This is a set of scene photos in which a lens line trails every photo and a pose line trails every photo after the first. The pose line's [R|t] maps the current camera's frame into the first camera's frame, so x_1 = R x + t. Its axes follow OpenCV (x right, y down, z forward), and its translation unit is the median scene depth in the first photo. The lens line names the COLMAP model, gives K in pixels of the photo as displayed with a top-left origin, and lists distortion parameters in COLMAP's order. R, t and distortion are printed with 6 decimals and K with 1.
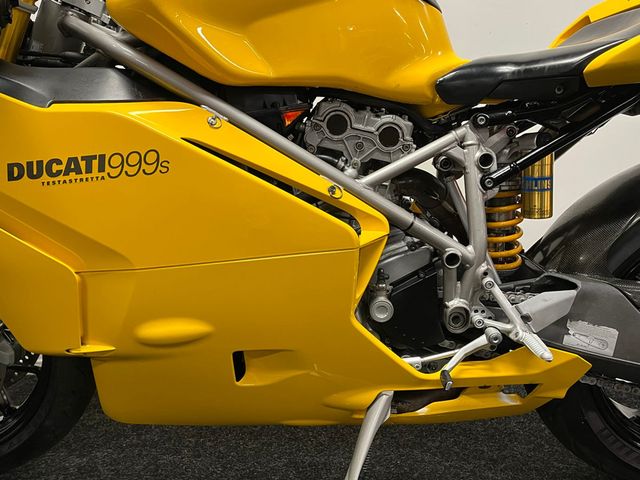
lens RADIAL K [[549.4, 0, 320.0], [0, 549.4, 240.0], [0, 0, 1]] dist [0.082208, -0.121572]
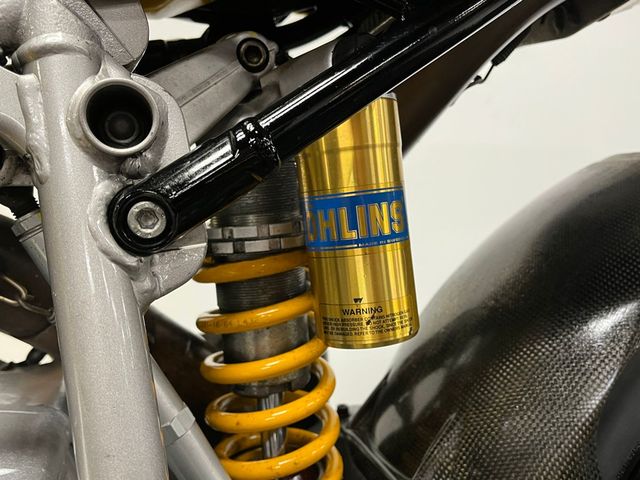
lens RADIAL K [[549.4, 0, 320.0], [0, 549.4, 240.0], [0, 0, 1]] dist [0.082208, -0.121572]
pose [[0.952297, -0.071162, 0.296759, 0.300869], [0.117897, 0.982723, -0.142677, -0.055539], [-0.281478, 0.170858, 0.944234, 0.769477]]
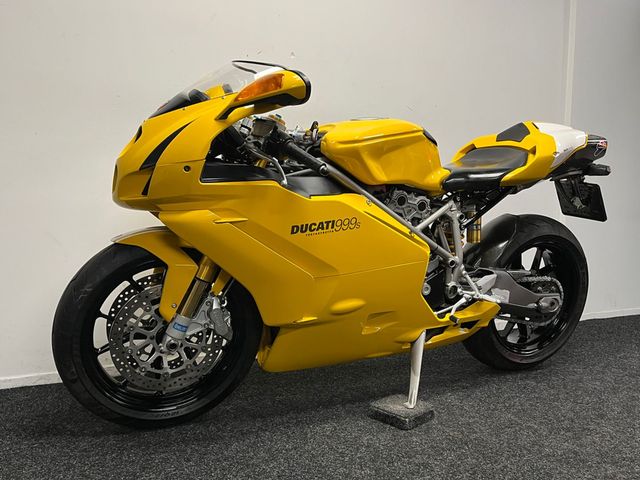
lens RADIAL K [[549.4, 0, 320.0], [0, 549.4, 240.0], [0, 0, 1]] dist [0.082208, -0.121572]
pose [[0.903885, -0.035300, 0.426316, -1.124857], [0.055837, 0.997799, -0.035769, -0.006691], [-0.424115, 0.056135, 0.903867, -0.723755]]
